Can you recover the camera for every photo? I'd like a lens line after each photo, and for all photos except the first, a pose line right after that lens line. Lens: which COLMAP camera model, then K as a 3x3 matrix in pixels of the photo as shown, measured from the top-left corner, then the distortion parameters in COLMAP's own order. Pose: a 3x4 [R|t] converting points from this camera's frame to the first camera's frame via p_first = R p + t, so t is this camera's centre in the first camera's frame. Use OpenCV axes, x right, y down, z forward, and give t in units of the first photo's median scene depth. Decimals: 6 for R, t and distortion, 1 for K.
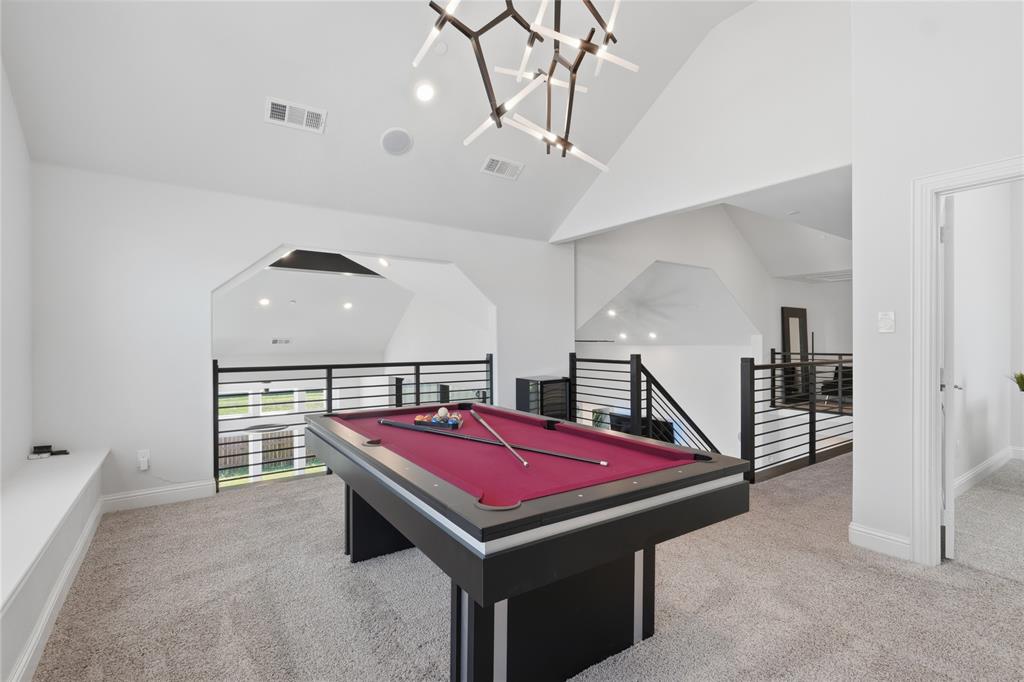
lens RADIAL K [[474.1, 0, 510.3], [0, 474.1, 340.9], [0, 0, 1]] dist [0.000039, -0.000187]
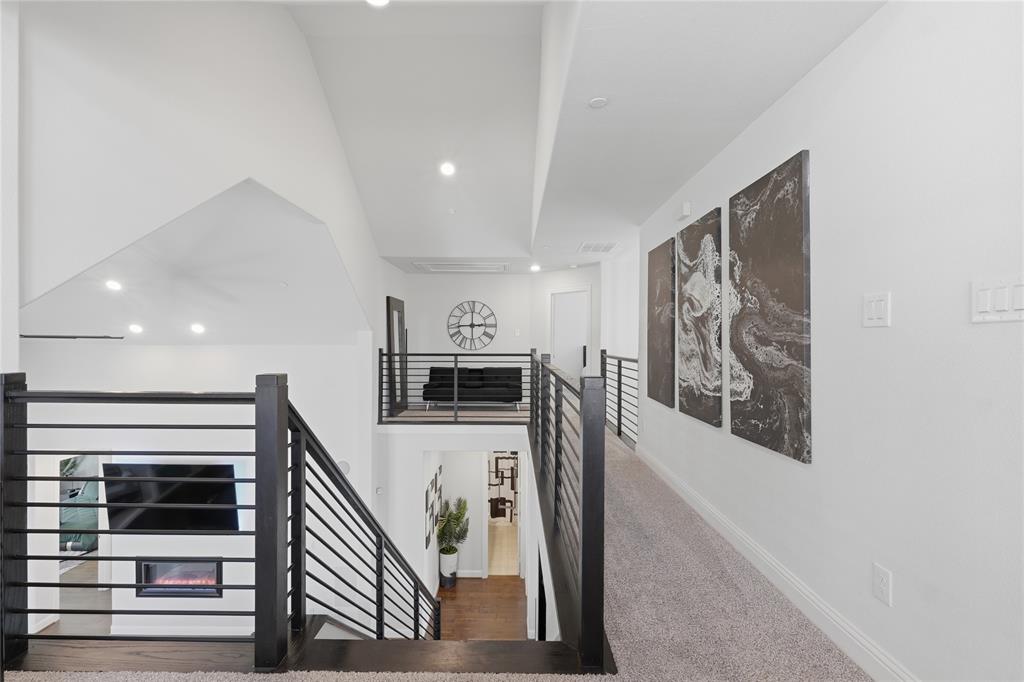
lens RADIAL K [[474.1, 0, 506.2], [0, 474.1, 333.4], [0, 0, 1]] dist [0.000039, -0.000187]
pose [[0.583970, 0.015542, 0.811626, 0.068249], [-0.005919, 0.999872, -0.014888, 0.002018], [-0.811753, 0.003890, 0.583987, 0.543411]]
